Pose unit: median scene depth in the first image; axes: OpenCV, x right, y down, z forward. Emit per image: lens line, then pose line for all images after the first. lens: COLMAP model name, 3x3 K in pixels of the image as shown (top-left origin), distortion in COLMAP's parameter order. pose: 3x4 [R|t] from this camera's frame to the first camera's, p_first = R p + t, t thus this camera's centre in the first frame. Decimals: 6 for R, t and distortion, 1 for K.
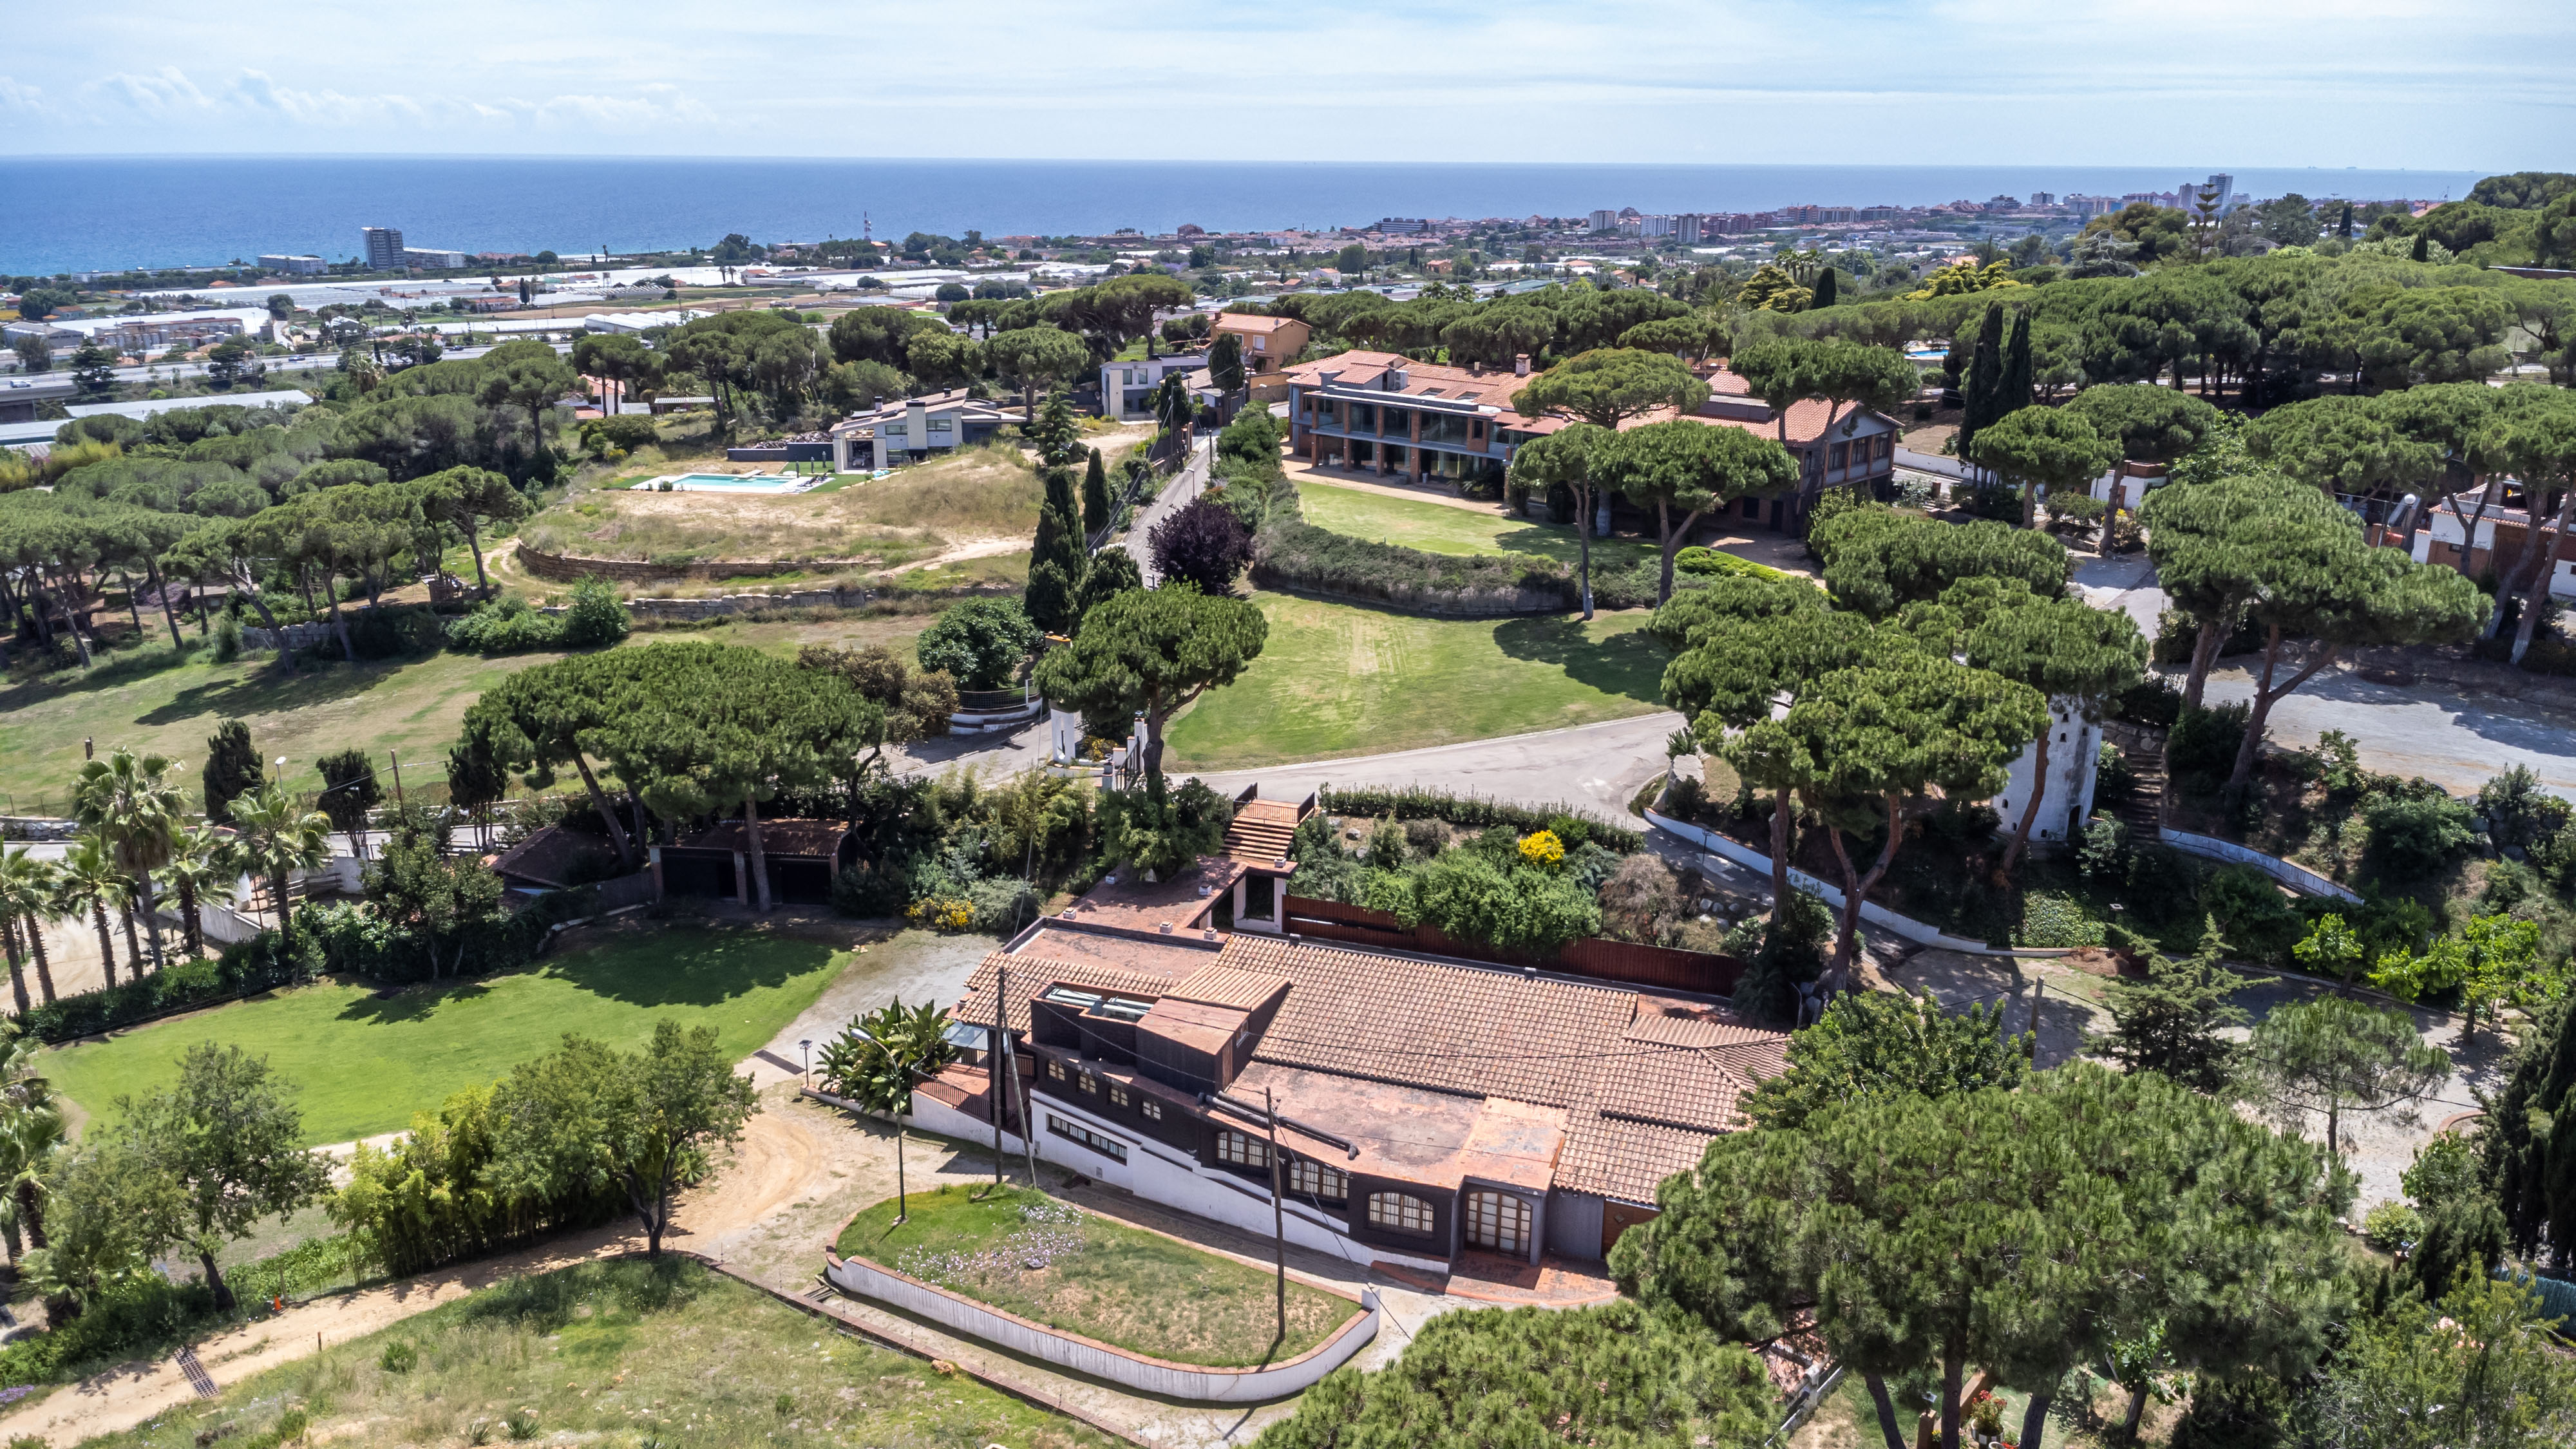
lens RADIAL K [[1897.7, 0, 1292.8], [0, 1897.7, 725.4], [0, 0, 1]] dist [0.030989, -0.039593]
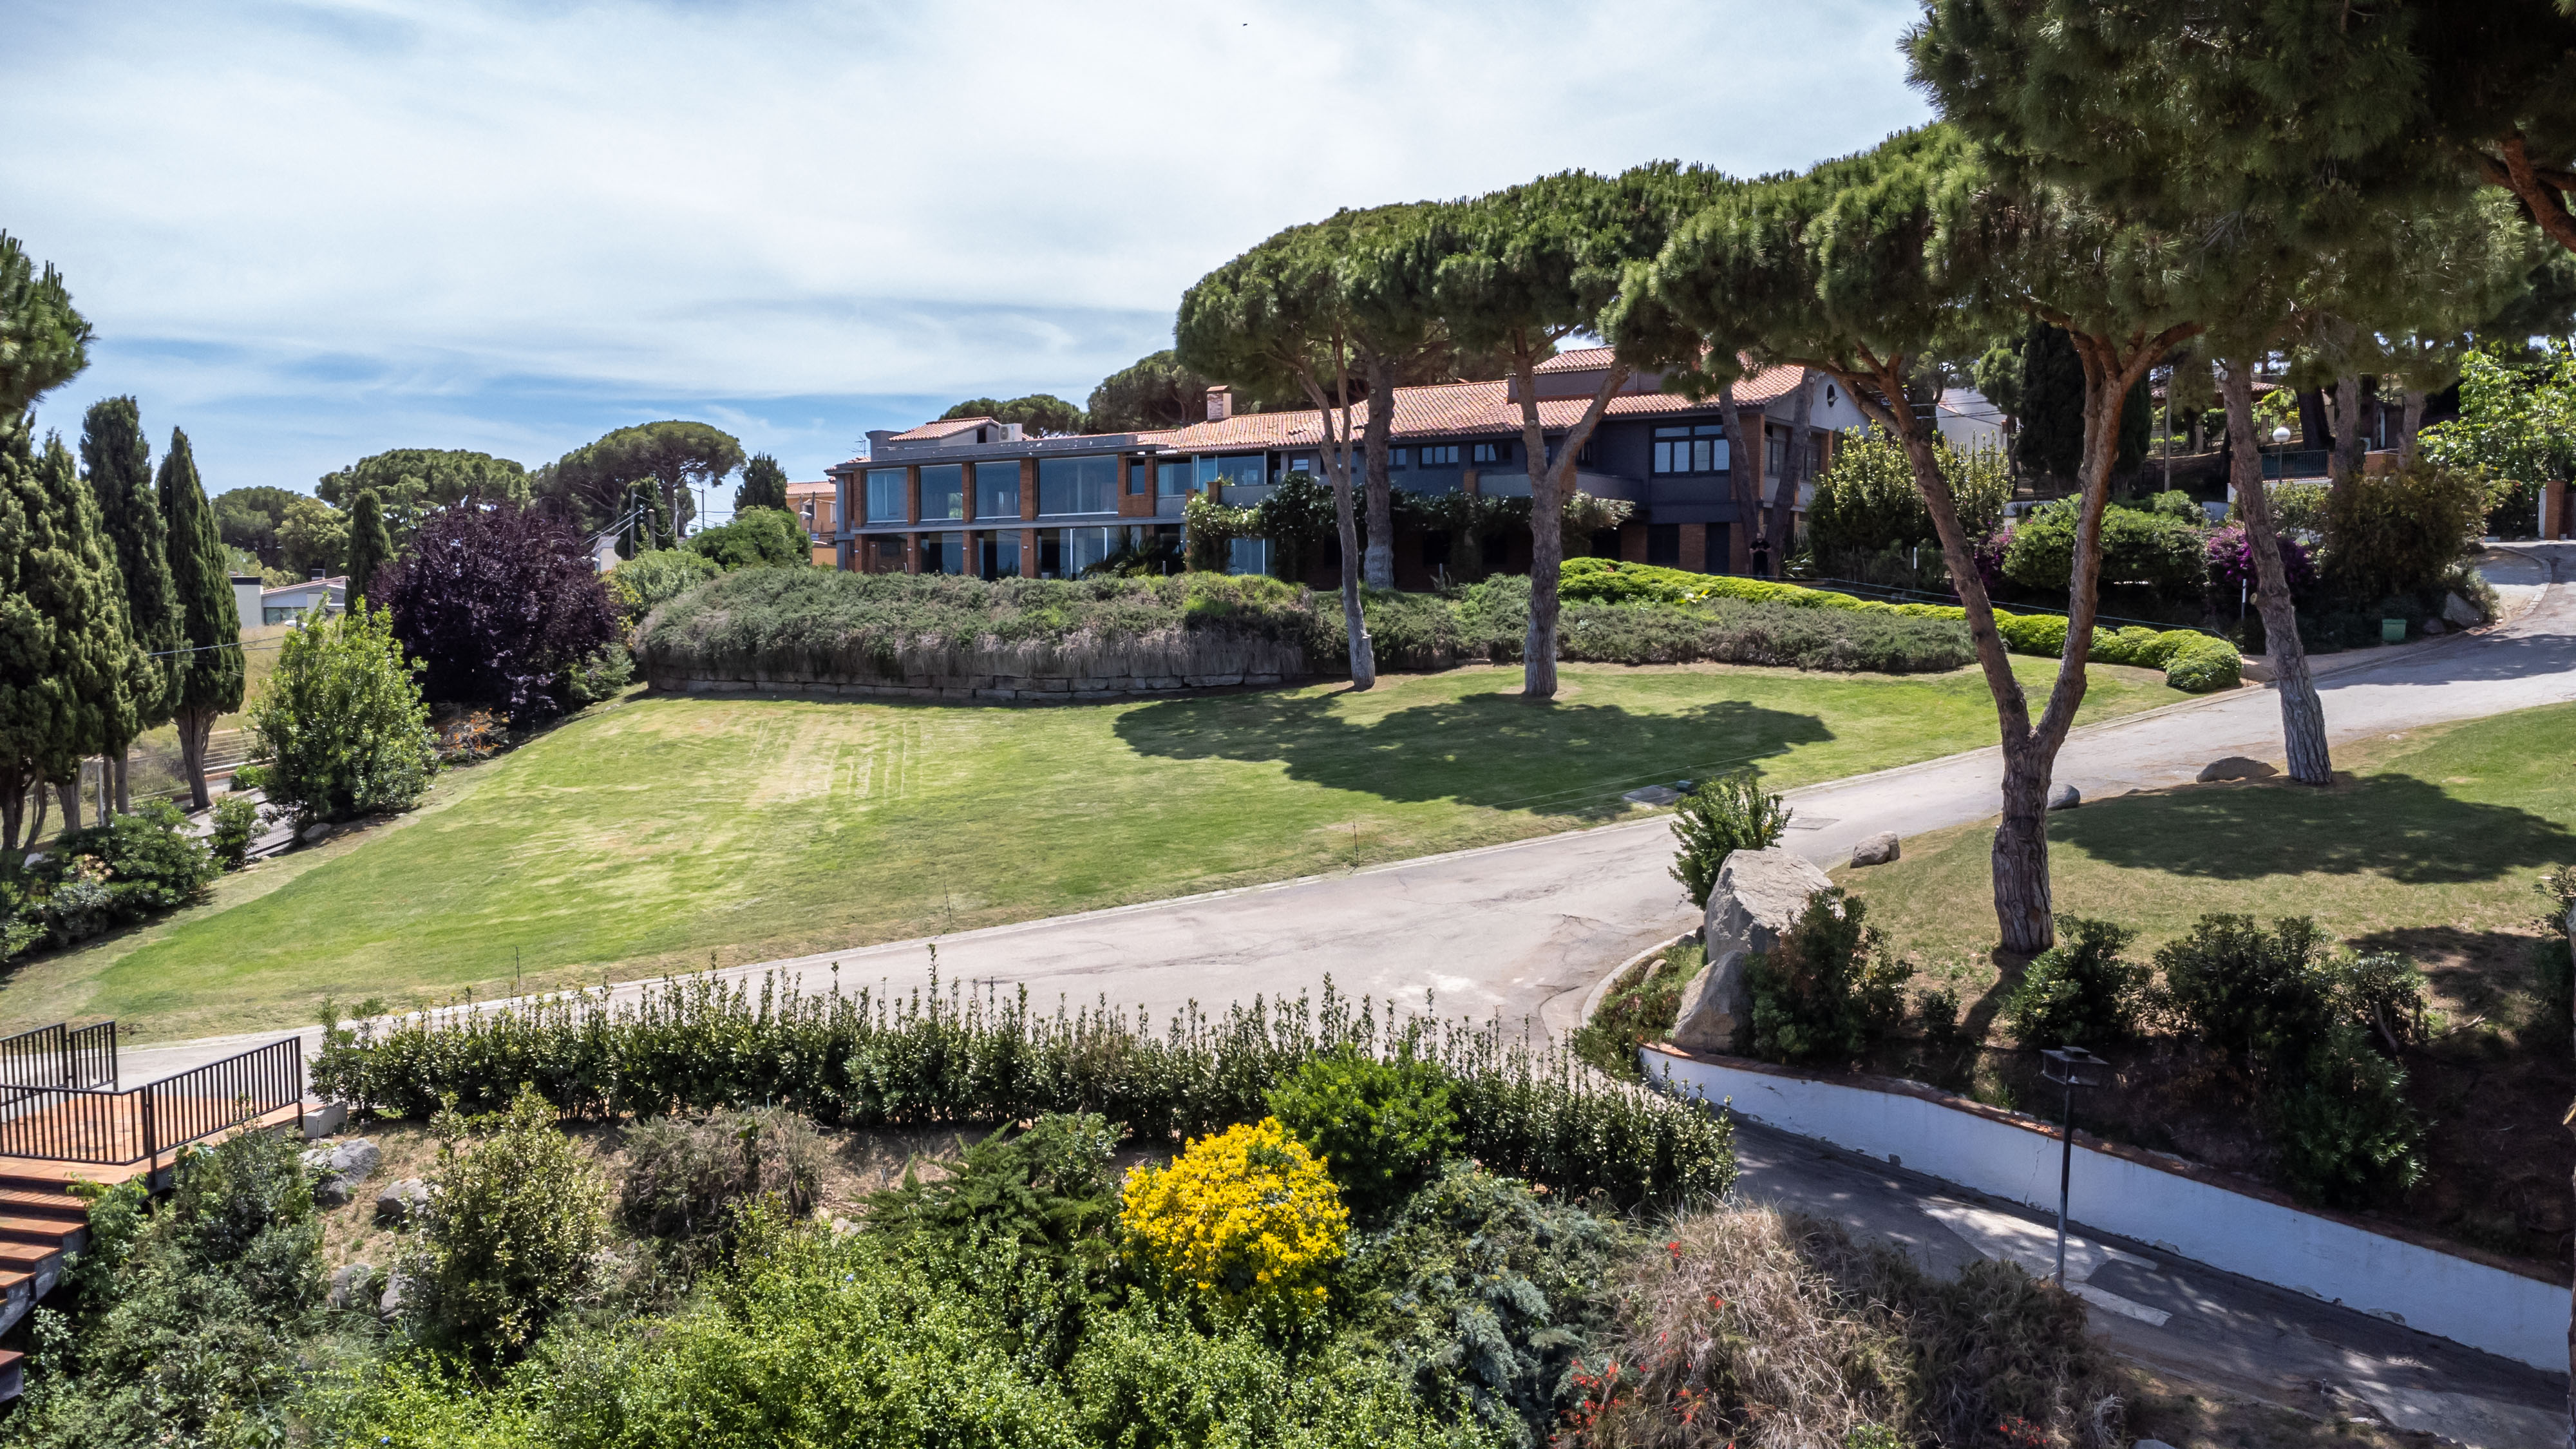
lens RADIAL K [[1897.7, 0, 1284.0], [0, 1897.7, 725.6], [0, 0, 1]] dist [0.030989, -0.039593]
pose [[0.991551, -0.018724, 0.128361, 0.058988], [0.047243, 0.973695, -0.222905, 0.031726], [-0.120811, 0.227086, 0.966352, 0.419962]]
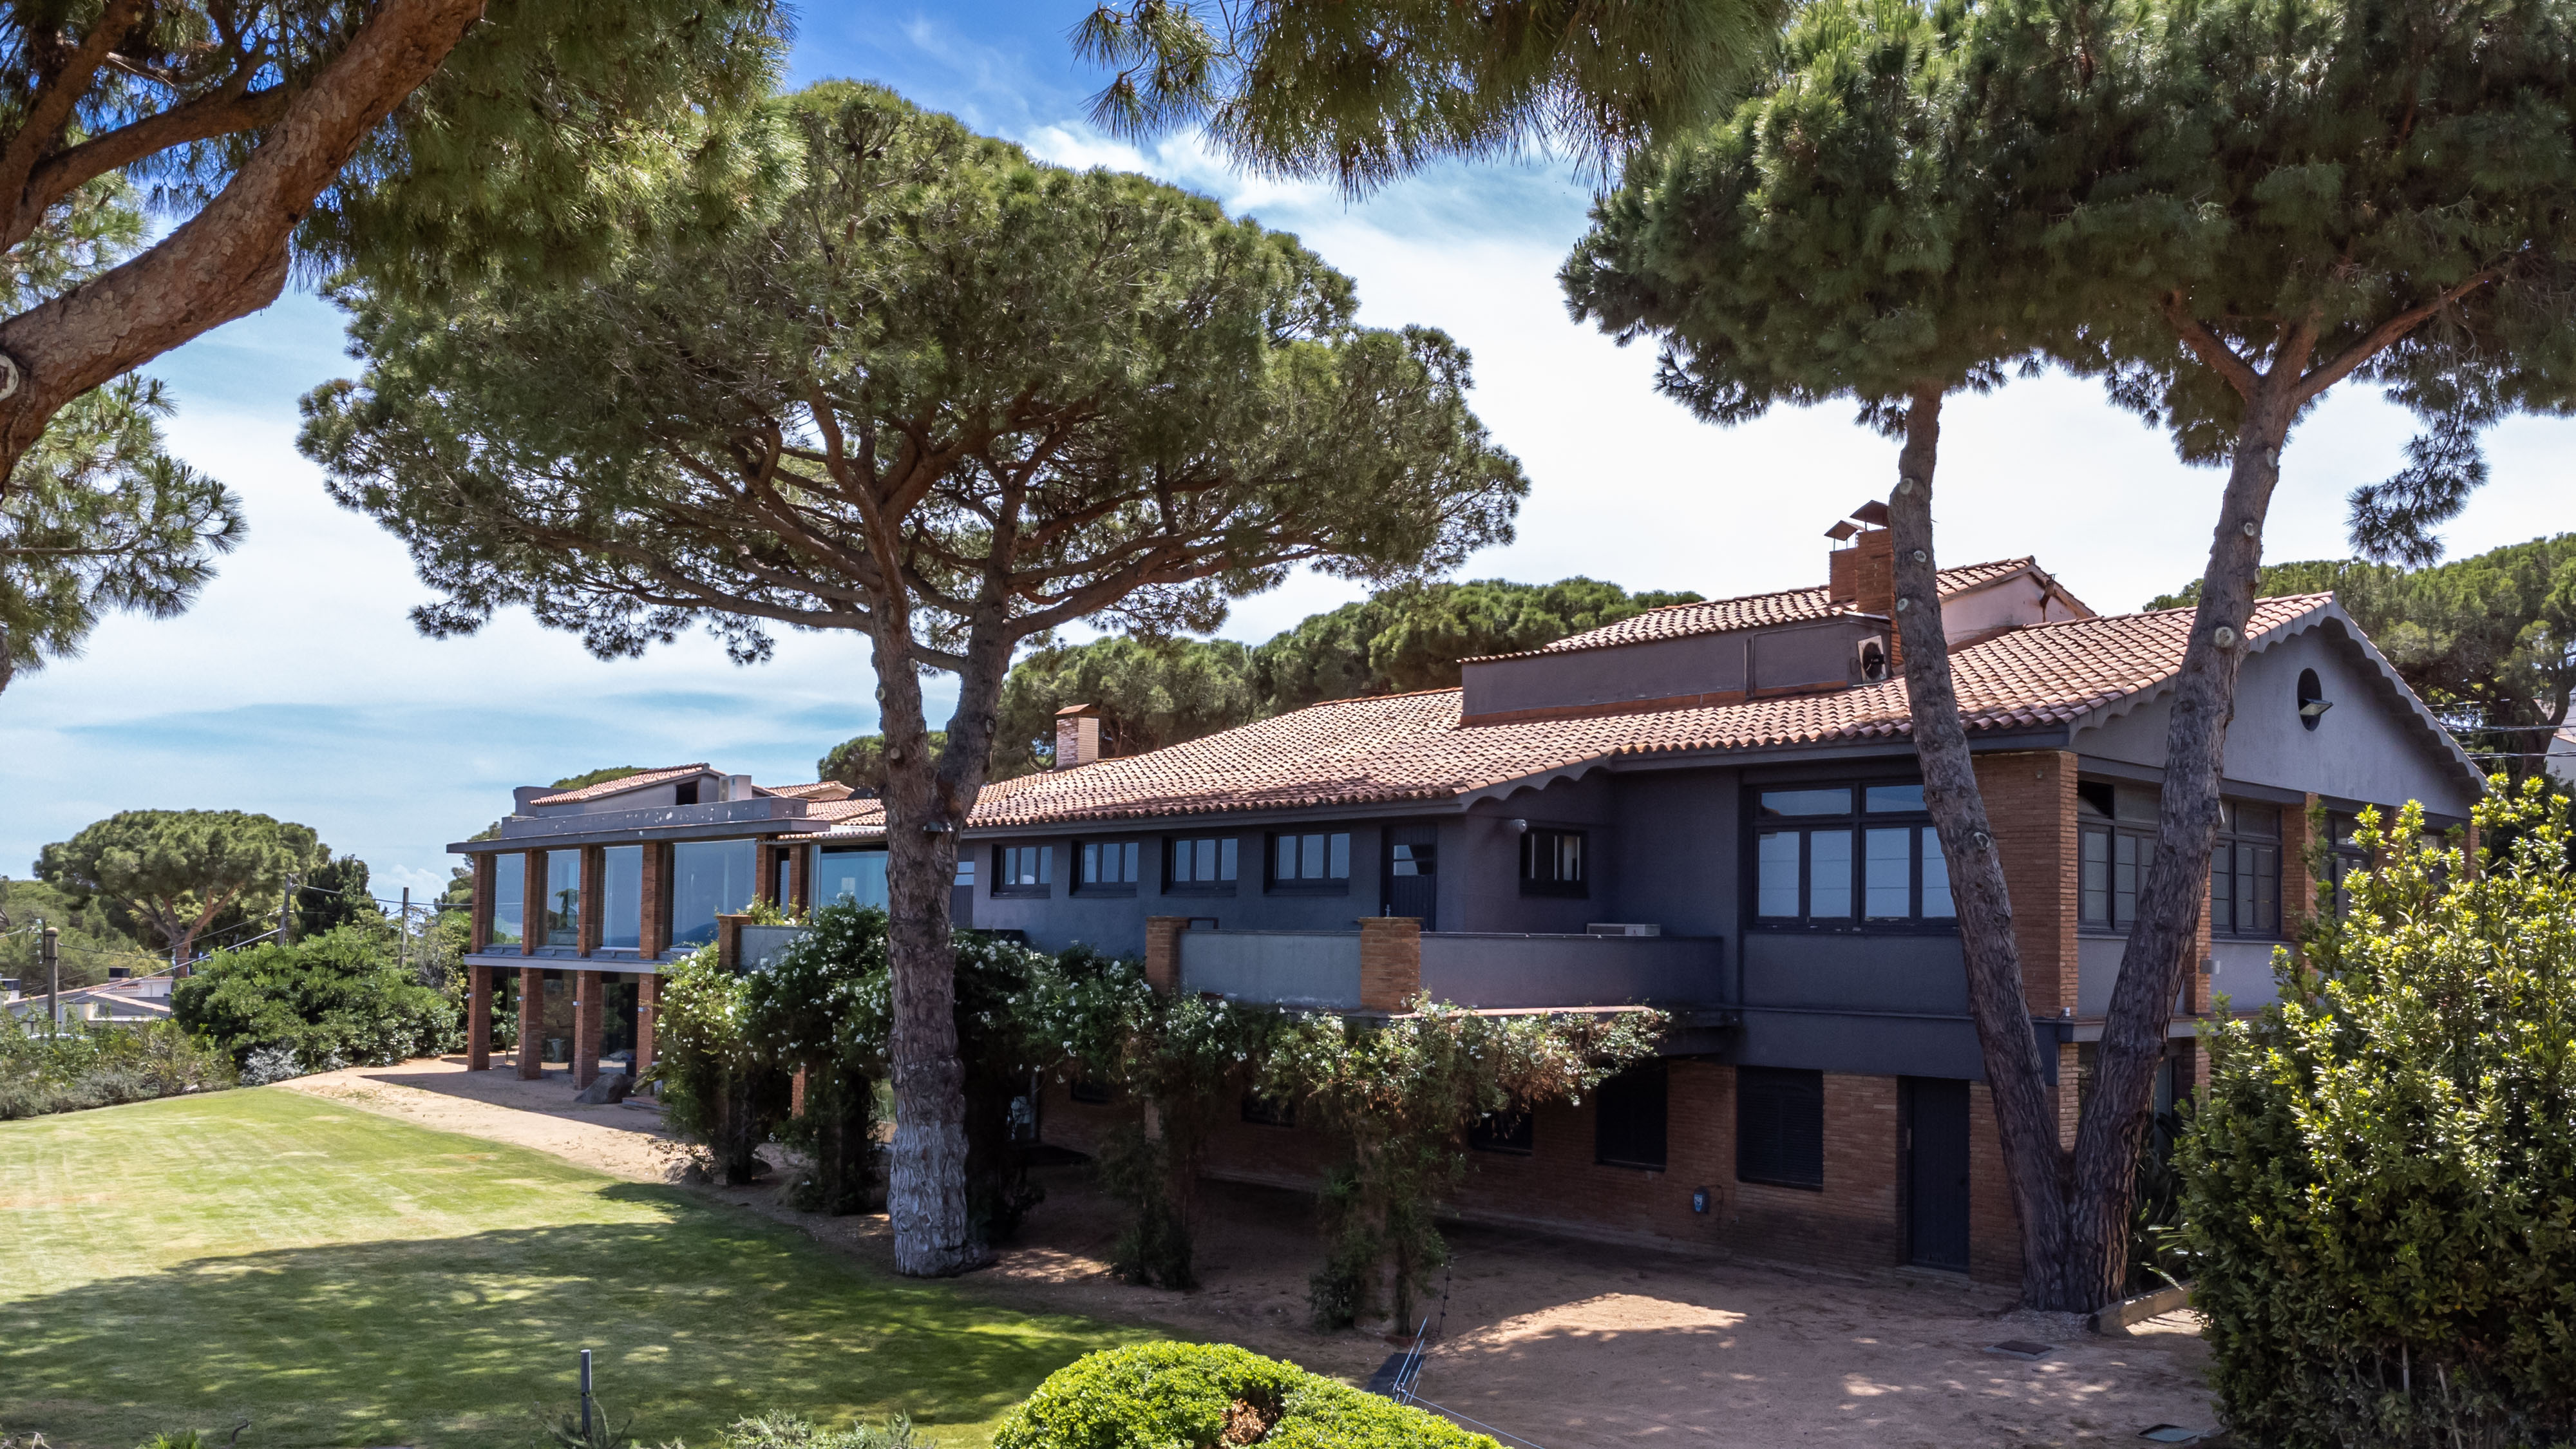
lens RADIAL K [[1897.7, 0, 1299.2], [0, 1897.7, 858.9], [0, 0, 1]] dist [0.030989, -0.039593]
pose [[0.995672, 0.002750, -0.092896, 0.171064], [-0.033301, 0.943745, -0.328993, -0.065084], [0.086766, 0.330662, 0.939752, 0.655628]]
